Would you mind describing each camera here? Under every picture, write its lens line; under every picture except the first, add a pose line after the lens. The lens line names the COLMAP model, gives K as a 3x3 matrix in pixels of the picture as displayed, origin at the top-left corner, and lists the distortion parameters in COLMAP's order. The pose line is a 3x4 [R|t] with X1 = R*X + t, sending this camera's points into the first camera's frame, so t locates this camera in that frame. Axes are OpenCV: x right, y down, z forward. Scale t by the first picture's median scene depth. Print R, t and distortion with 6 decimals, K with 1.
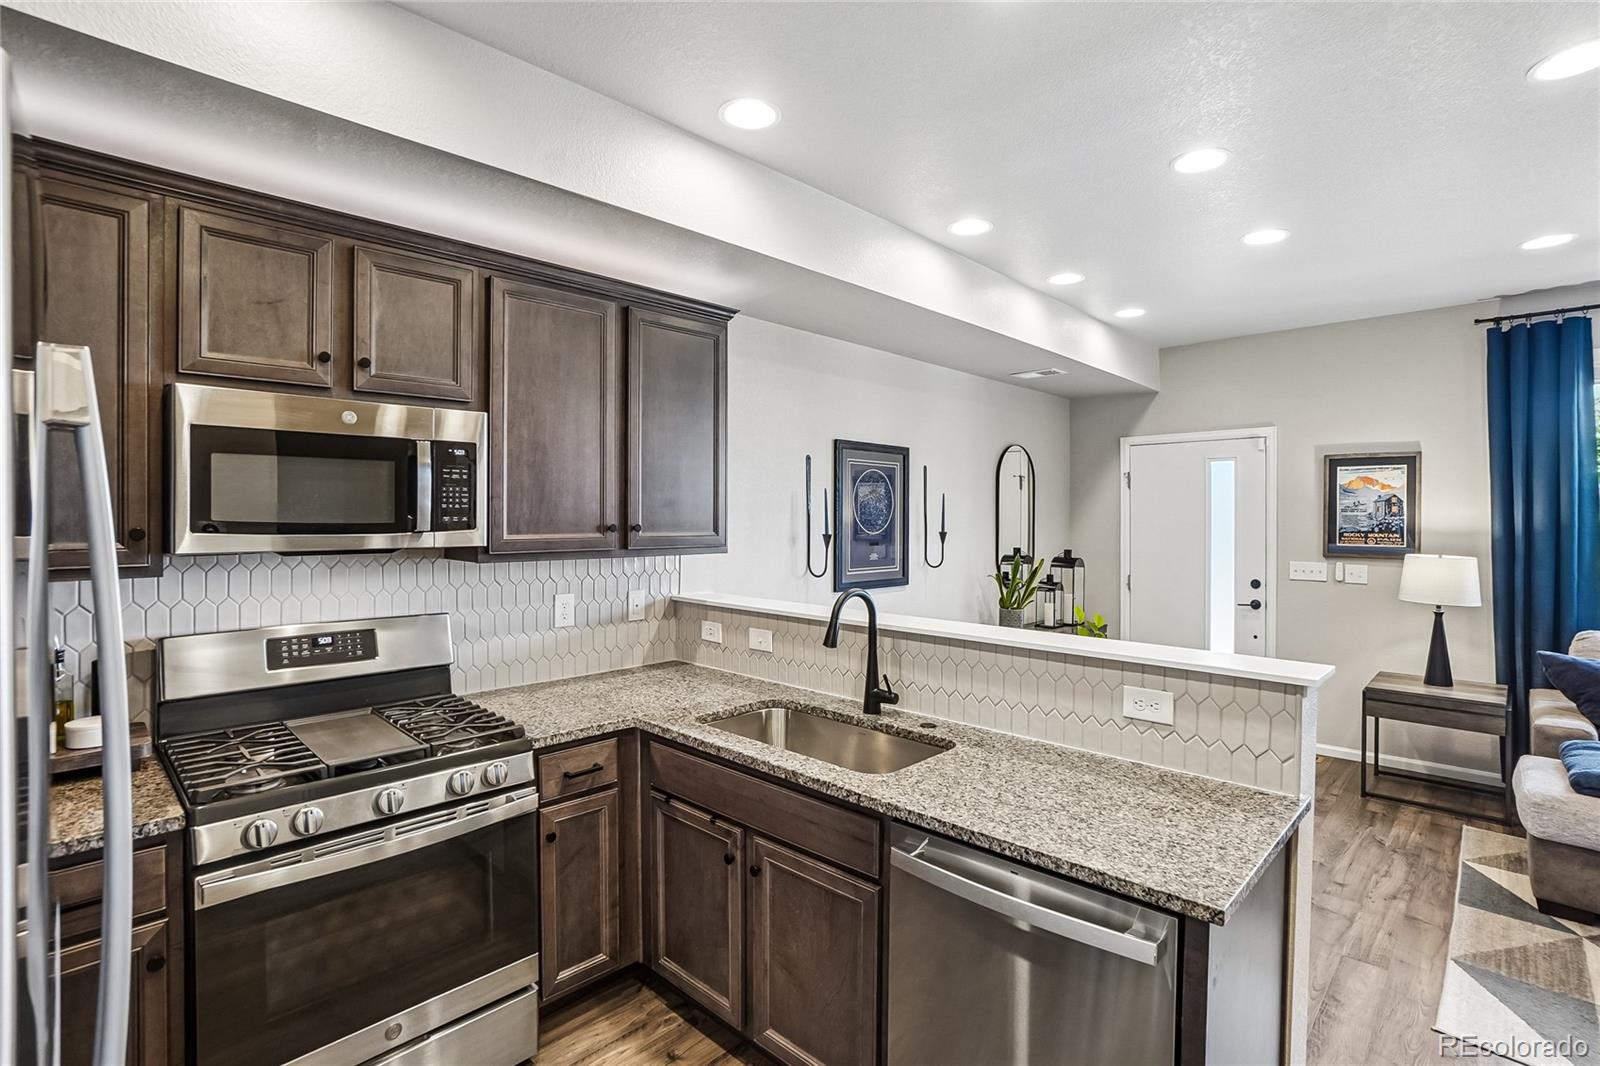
lens RADIAL K [[777.6, 0, 799.6], [0, 777.6, 520.8], [0, 0, 1]] dist [-0.027938, 0.004646]
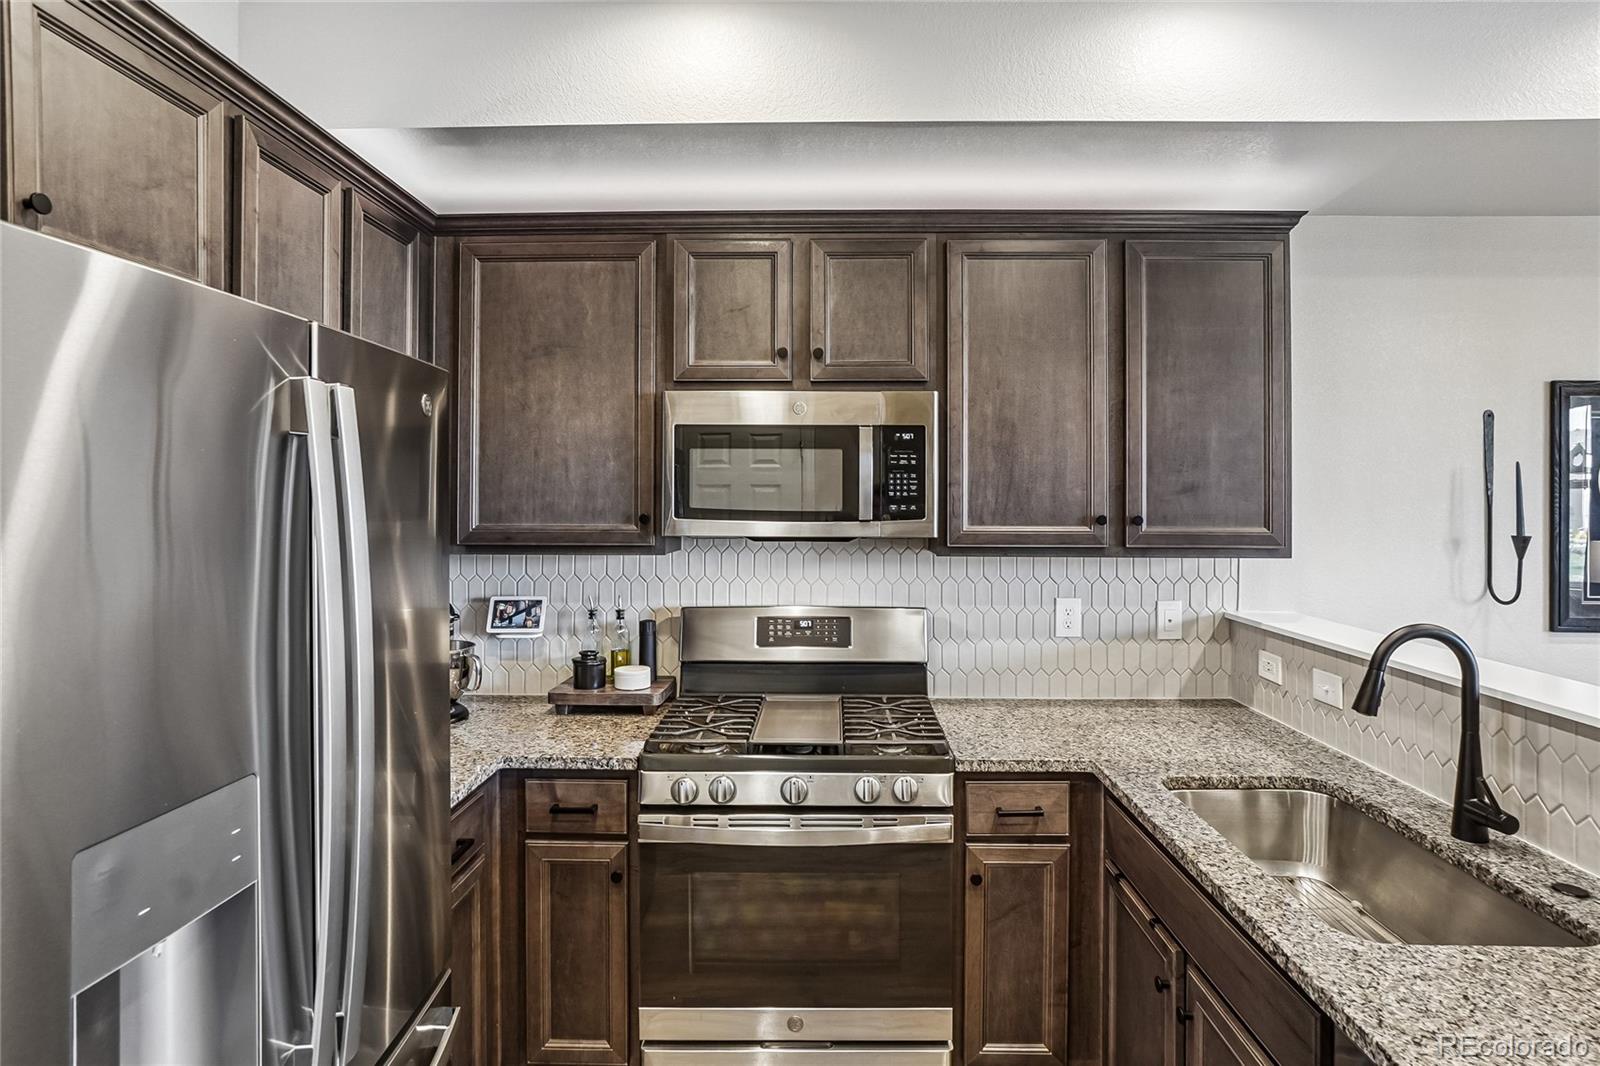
lens RADIAL K [[859.6, 0, 809.9], [0, 859.6, 505.6], [0, 0, 1]] dist [-0.024755, 0.011582]
pose [[0.683942, -0.000348, -0.729536, 0.231728], [-0.008156, 0.999934, -0.008124, 0.004703], [0.729491, 0.011507, 0.683894, 0.201757]]
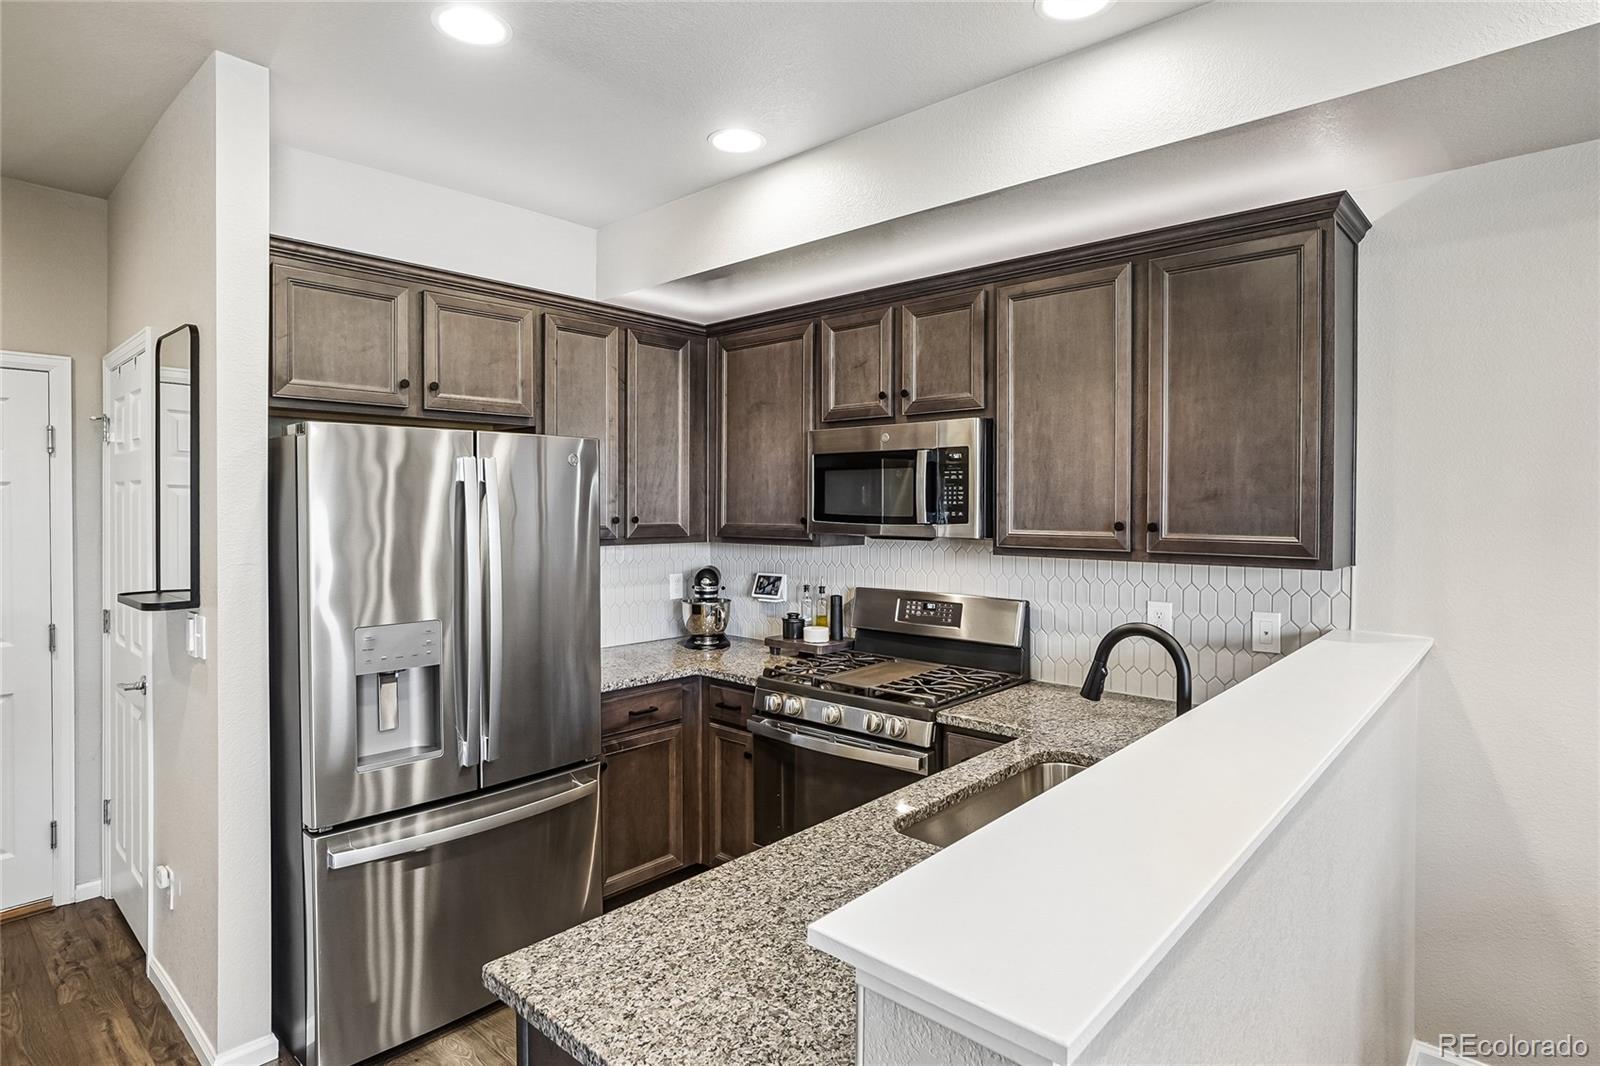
lens RADIAL K [[859.6, 0, 800.1], [0, 859.6, 525.7], [0, 0, 1]] dist [-0.024755, 0.011582]
pose [[0.031542, 0.018063, -0.999339, 0.814389], [-0.013820, 0.999749, 0.017634, -0.003825], [0.999407, 0.013255, 0.031784, 0.714117]]
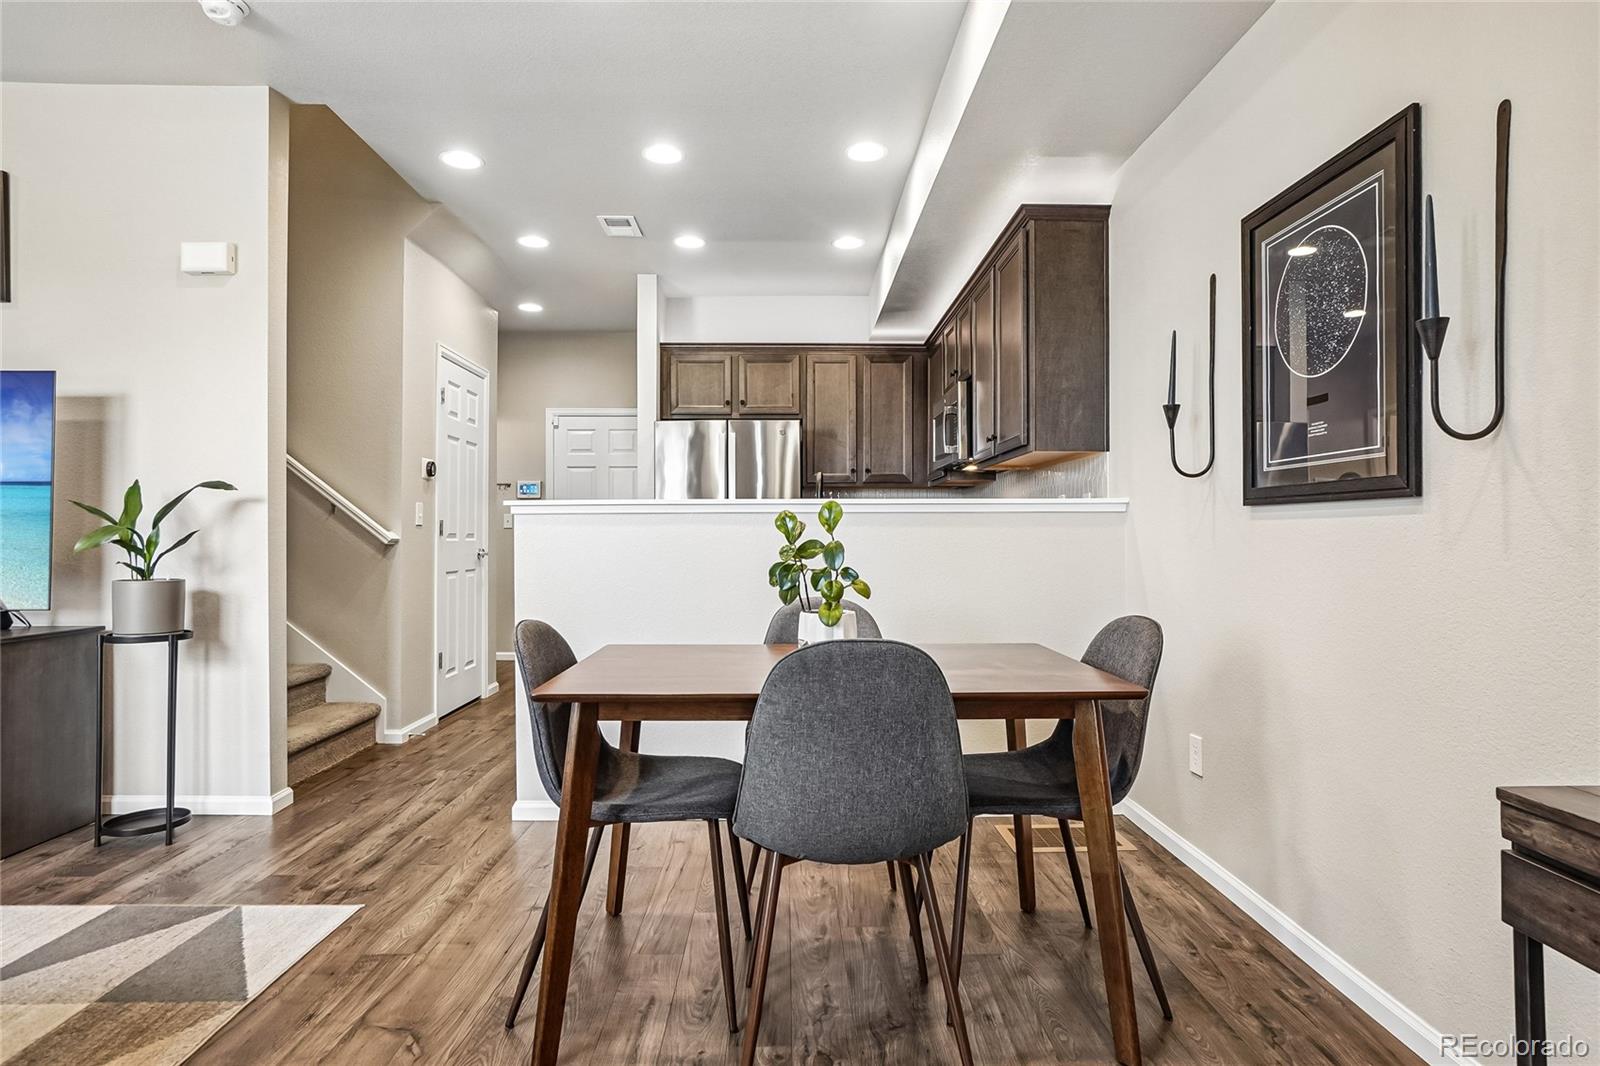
lens RADIAL K [[859.6, 0, 801.8], [0, 859.6, 537.0], [0, 0, 1]] dist [-0.024755, 0.011582]
pose [[-0.706486, -0.002089, -0.707724, 1.189709], [-0.008835, 0.999944, 0.005868, 0.198761], [0.707672, 0.010398, -0.706465, 2.114334]]
